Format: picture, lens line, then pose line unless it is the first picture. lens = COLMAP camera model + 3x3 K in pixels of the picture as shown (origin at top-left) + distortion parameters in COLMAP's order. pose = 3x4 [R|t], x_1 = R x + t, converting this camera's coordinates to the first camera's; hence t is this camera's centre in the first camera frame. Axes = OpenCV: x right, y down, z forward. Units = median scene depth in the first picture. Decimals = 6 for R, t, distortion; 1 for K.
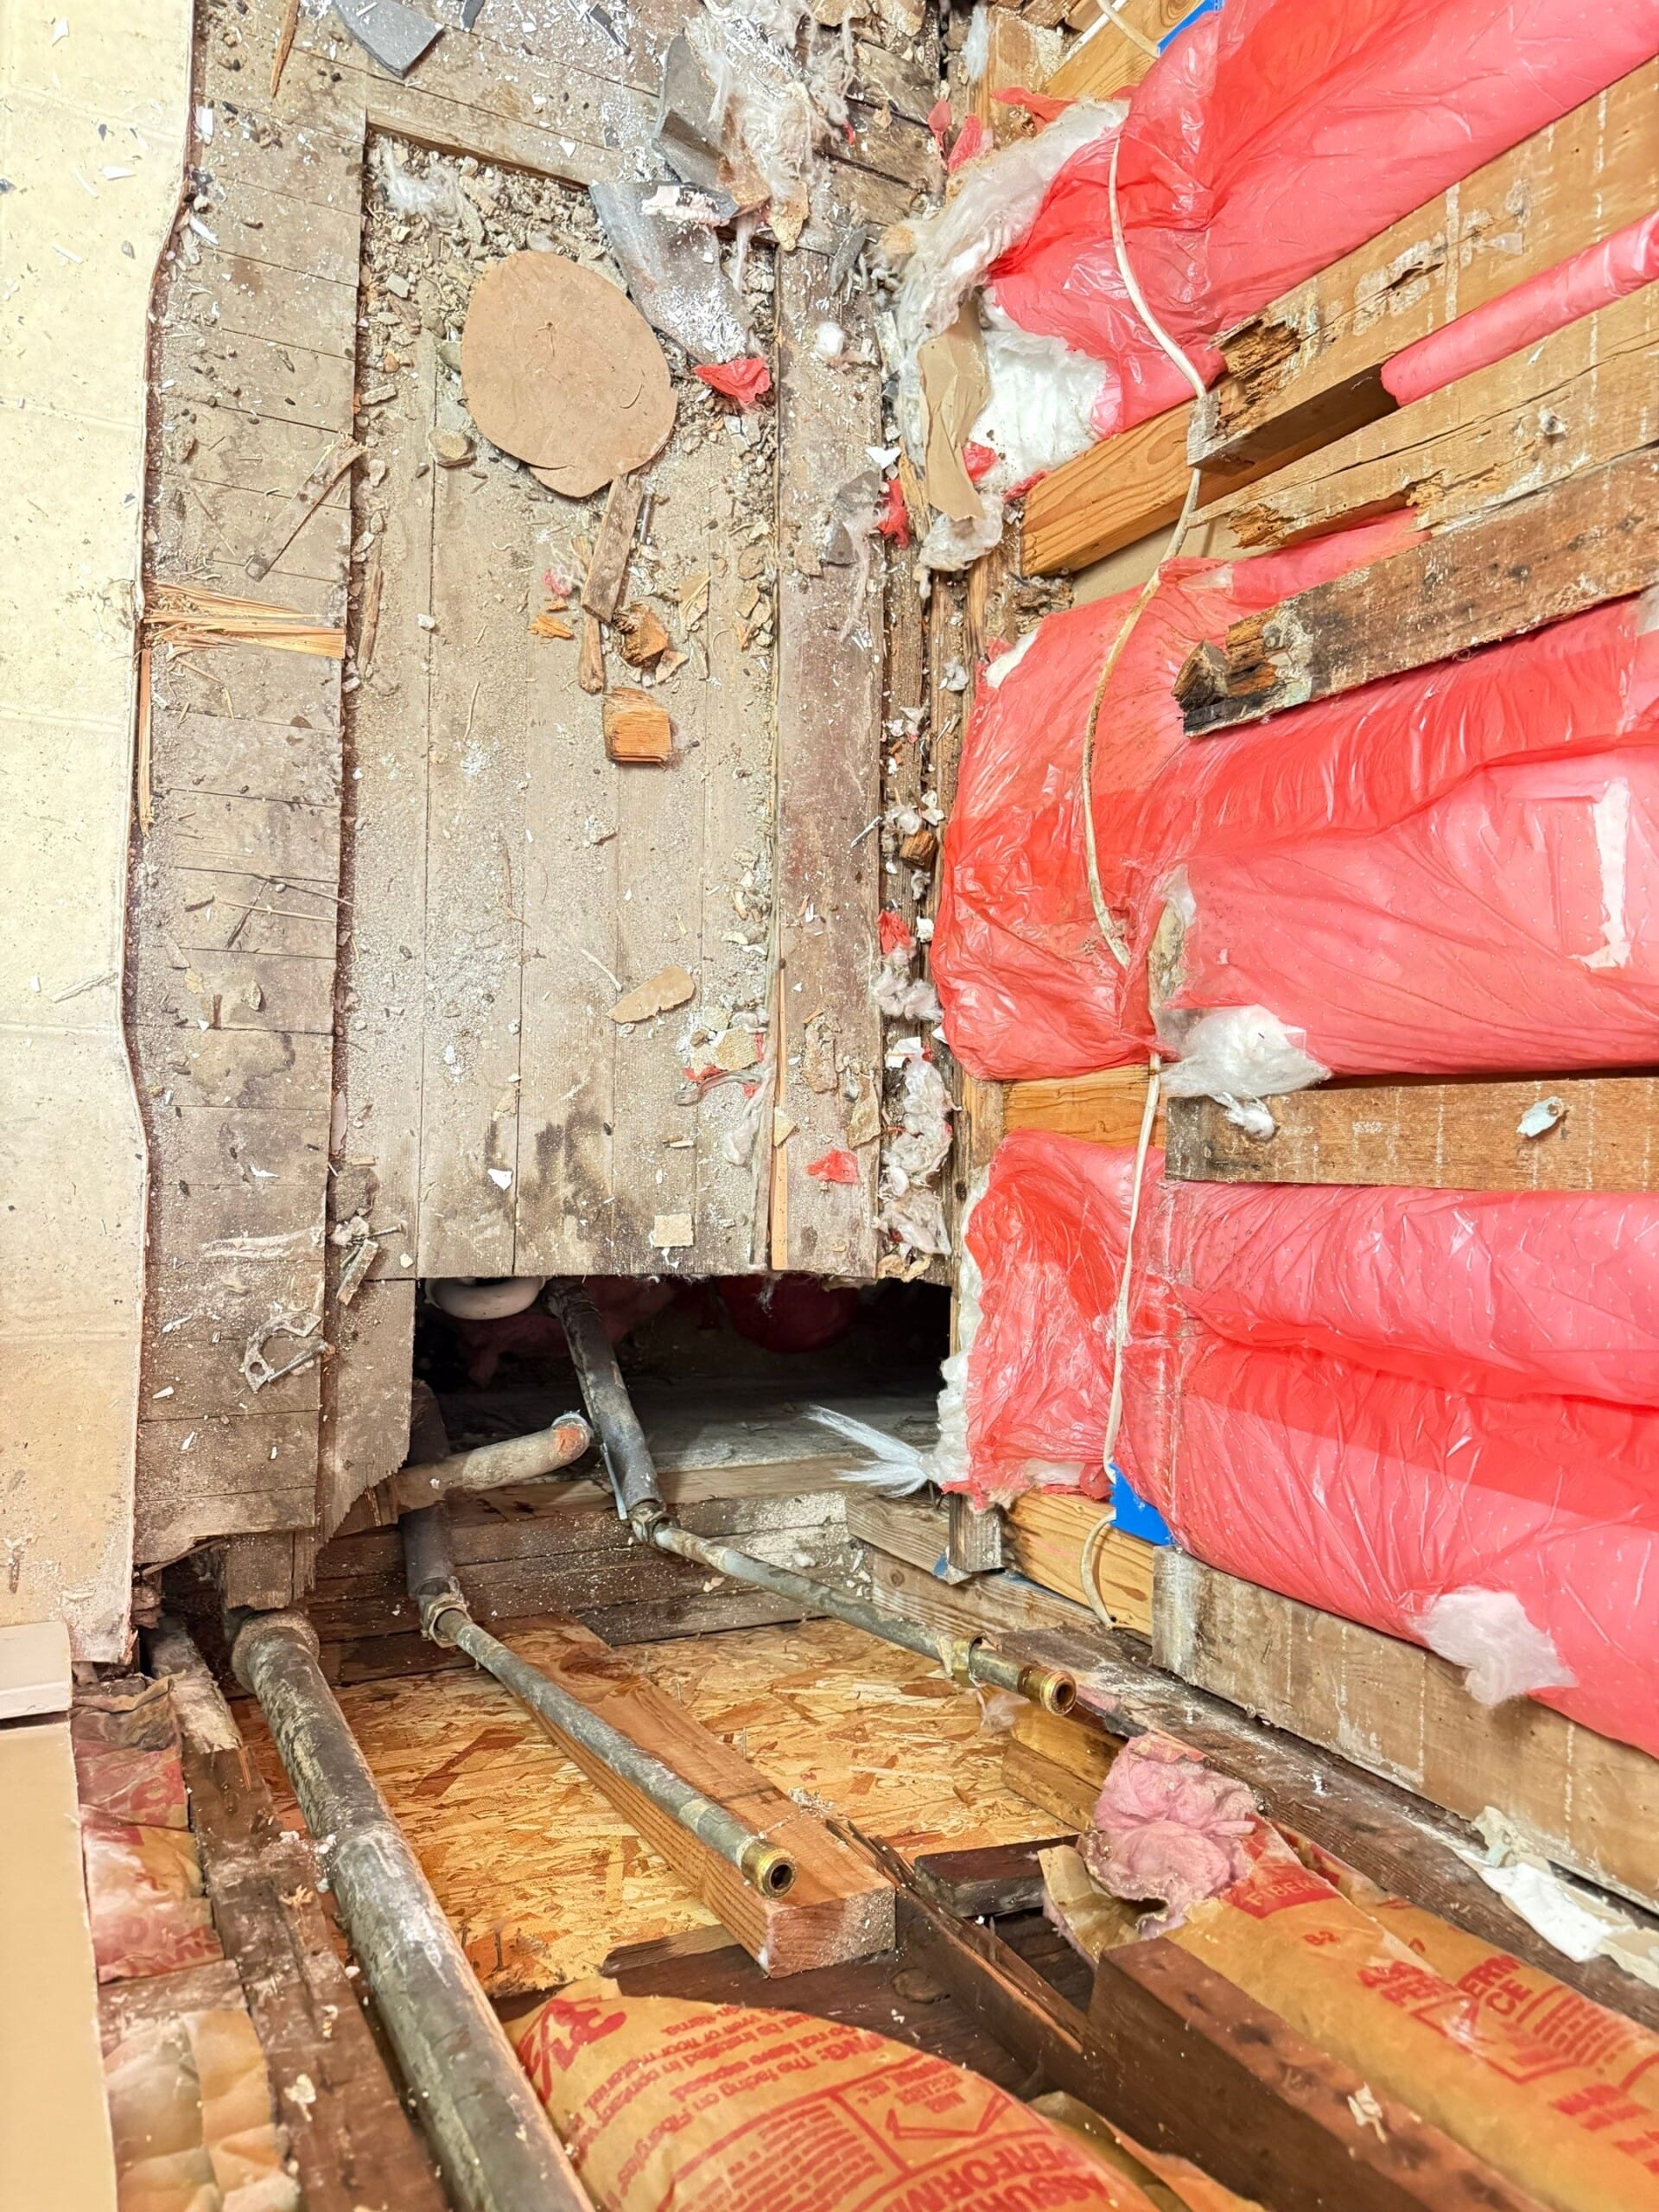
lens RADIAL K [[1589.6, 0, 795.0], [0, 1589.6, 1103.4], [0, 0, 1]] dist [0.093602, -0.173489]
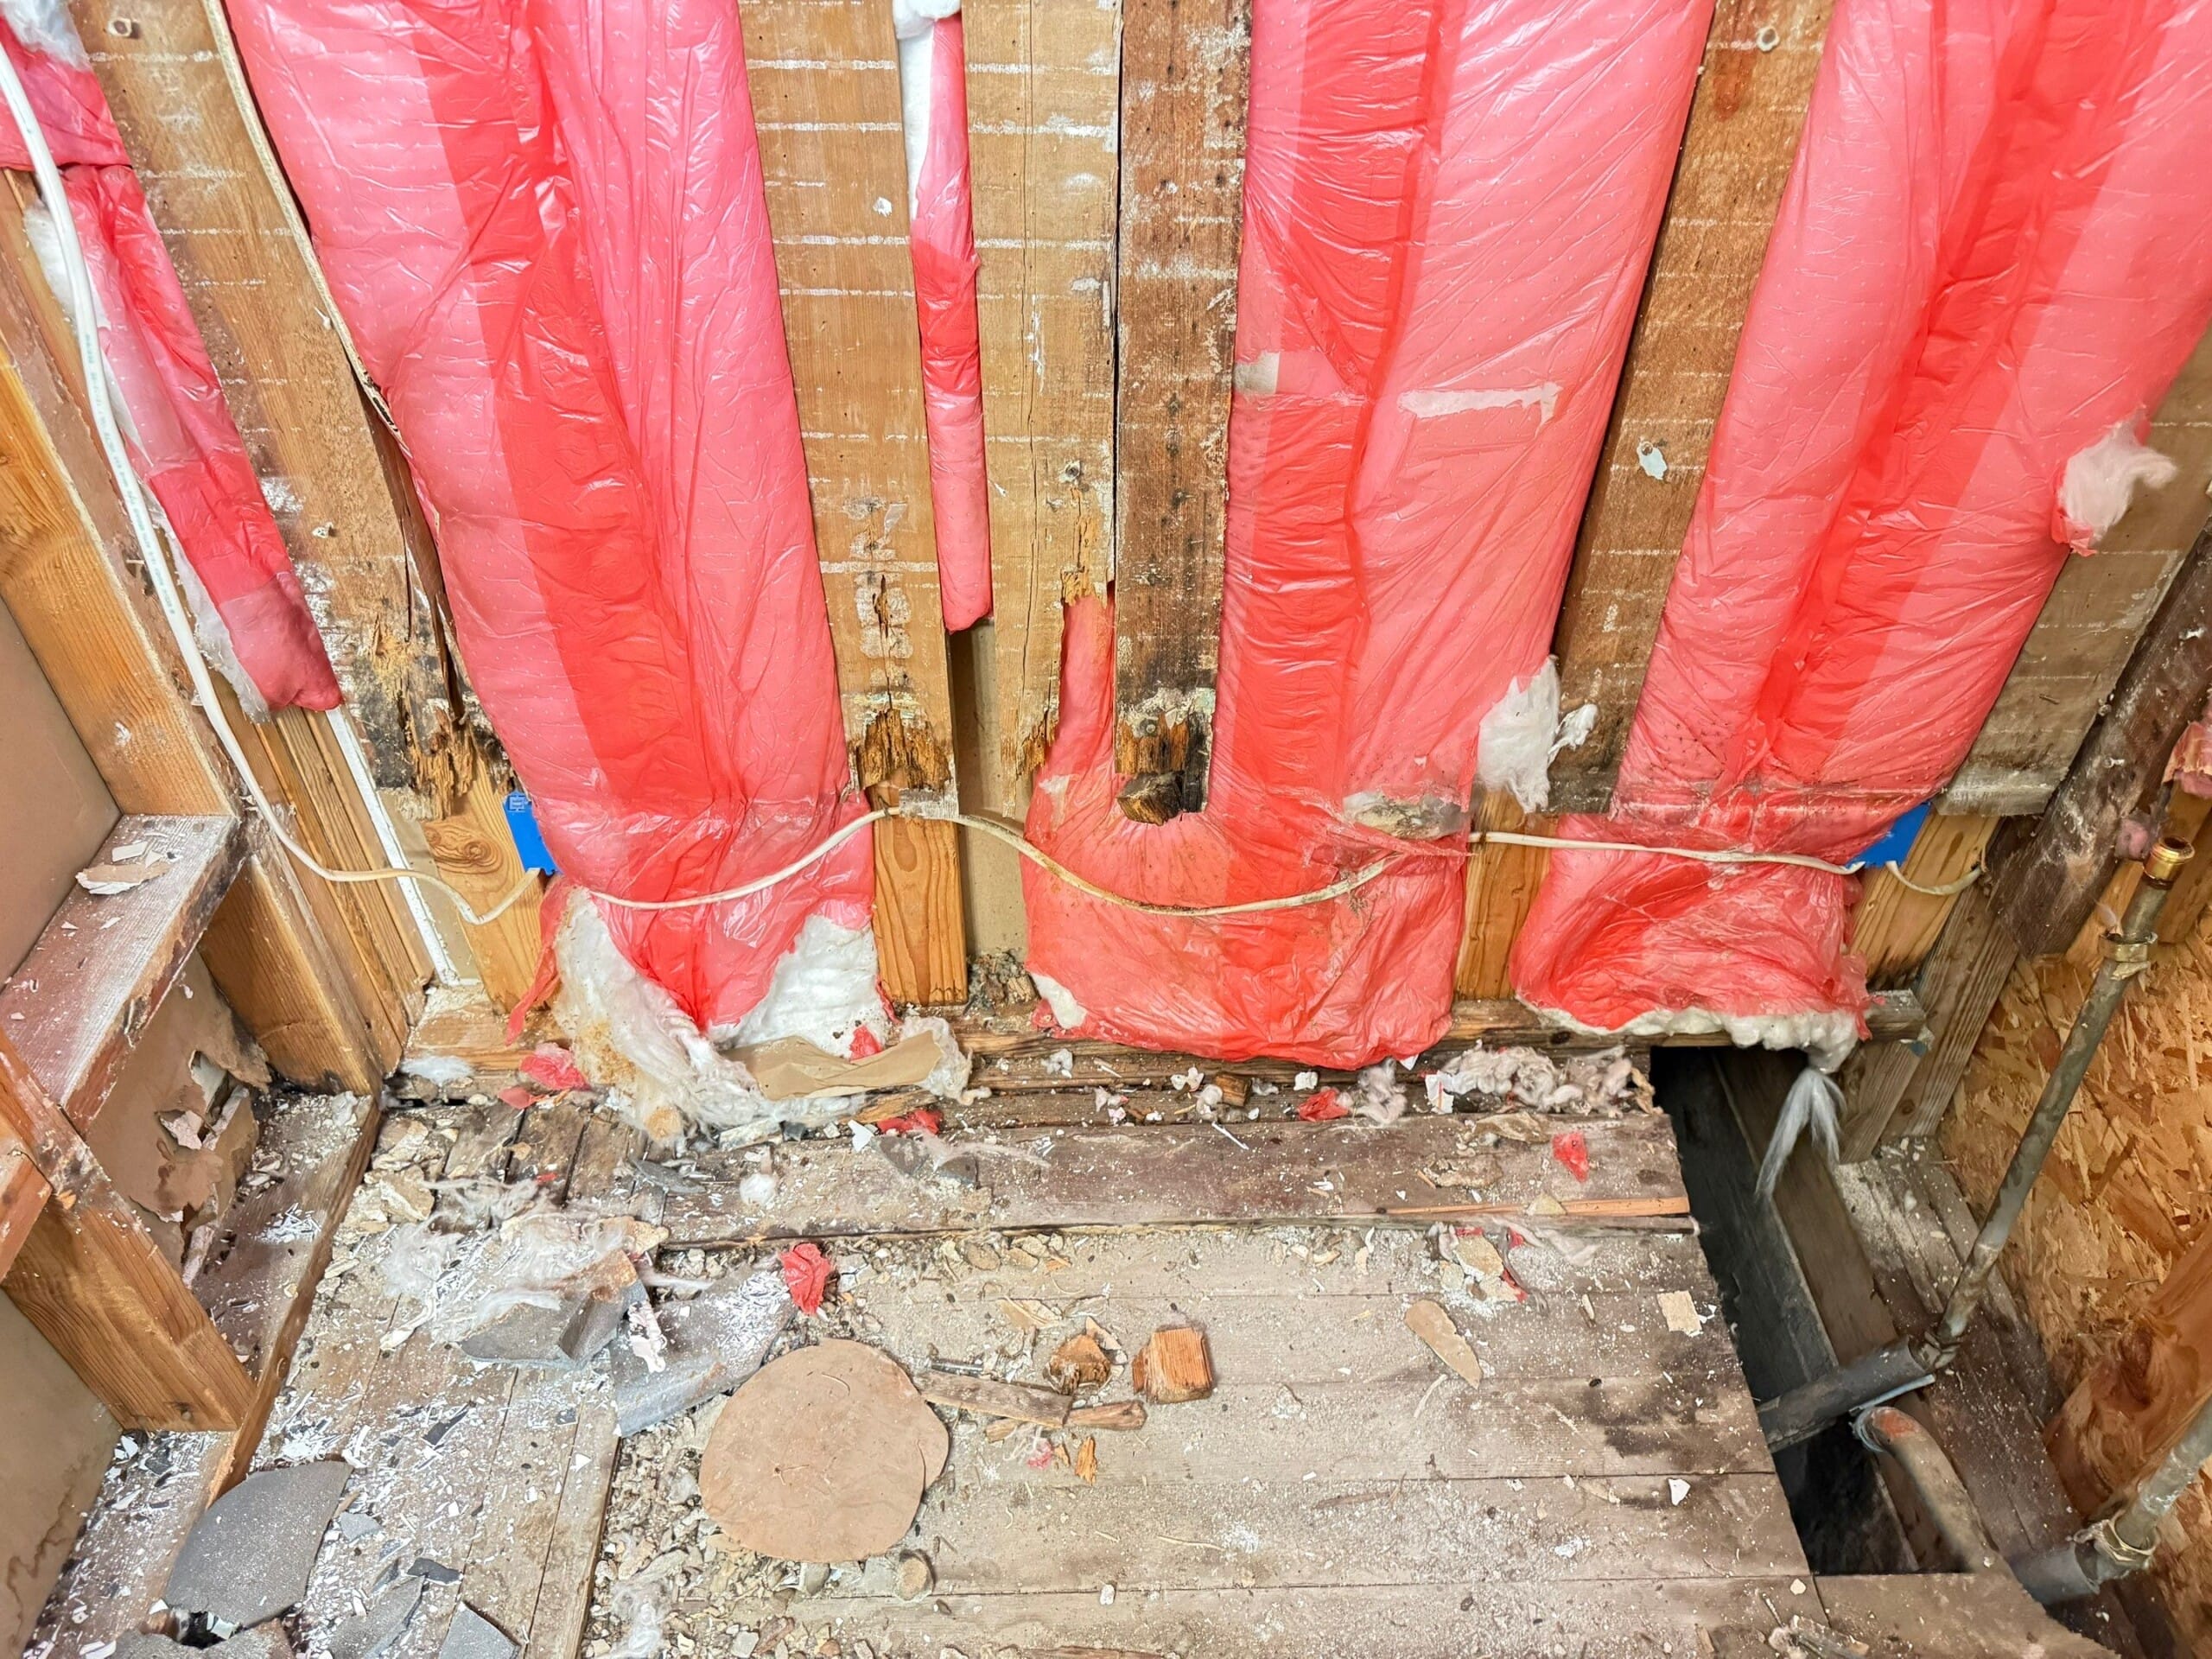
lens RADIAL K [[1589.6, 0, 1106.0], [0, 1589.6, 829.5], [0, 0, 1]] dist [0.093602, -0.173489]
pose [[-0.040757, -0.939290, 0.340696, -0.120446], [0.999095, -0.034161, 0.025337, -0.283375], [-0.012160, 0.341421, 0.939832, -0.016950]]
